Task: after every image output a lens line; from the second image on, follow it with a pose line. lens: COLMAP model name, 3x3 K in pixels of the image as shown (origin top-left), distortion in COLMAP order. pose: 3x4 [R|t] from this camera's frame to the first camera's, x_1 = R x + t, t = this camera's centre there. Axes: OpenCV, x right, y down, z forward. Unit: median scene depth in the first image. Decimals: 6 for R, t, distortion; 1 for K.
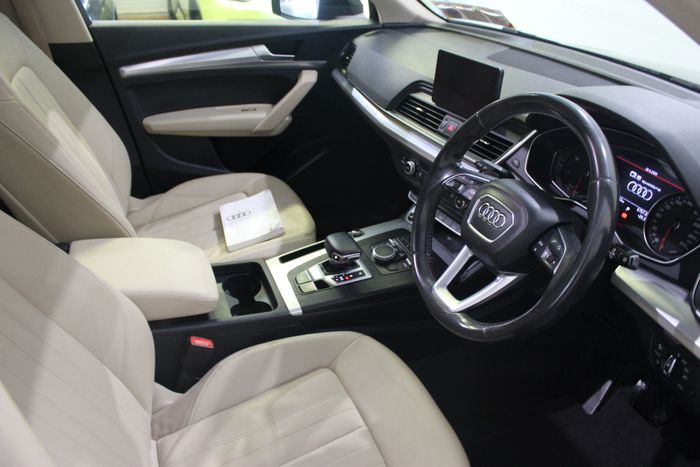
lens RADIAL K [[576.7, 0, 359.9], [0, 576.7, 230.6], [0, 0, 1]] dist [-0.163828, 0.141946]
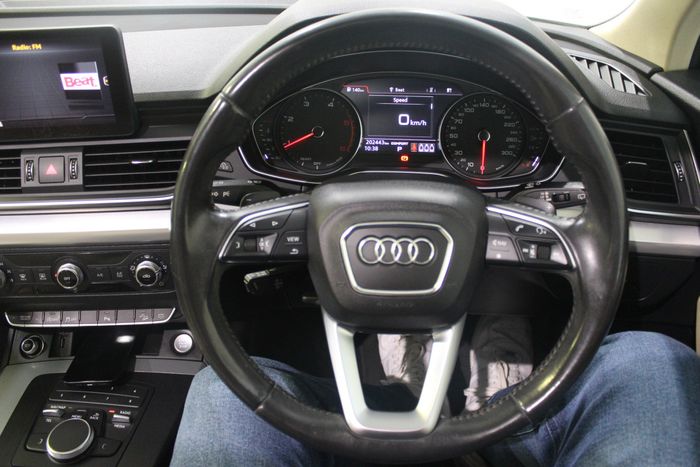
lens RADIAL K [[576.7, 0, 359.9], [0, 576.7, 230.6], [0, 0, 1]] dist [-0.163828, 0.141946]
pose [[0.438215, -0.490387, 0.753318, -0.121203], [0.453917, 0.844091, 0.285428, -0.136098], [-0.775840, 0.216865, 0.592488, 0.435661]]
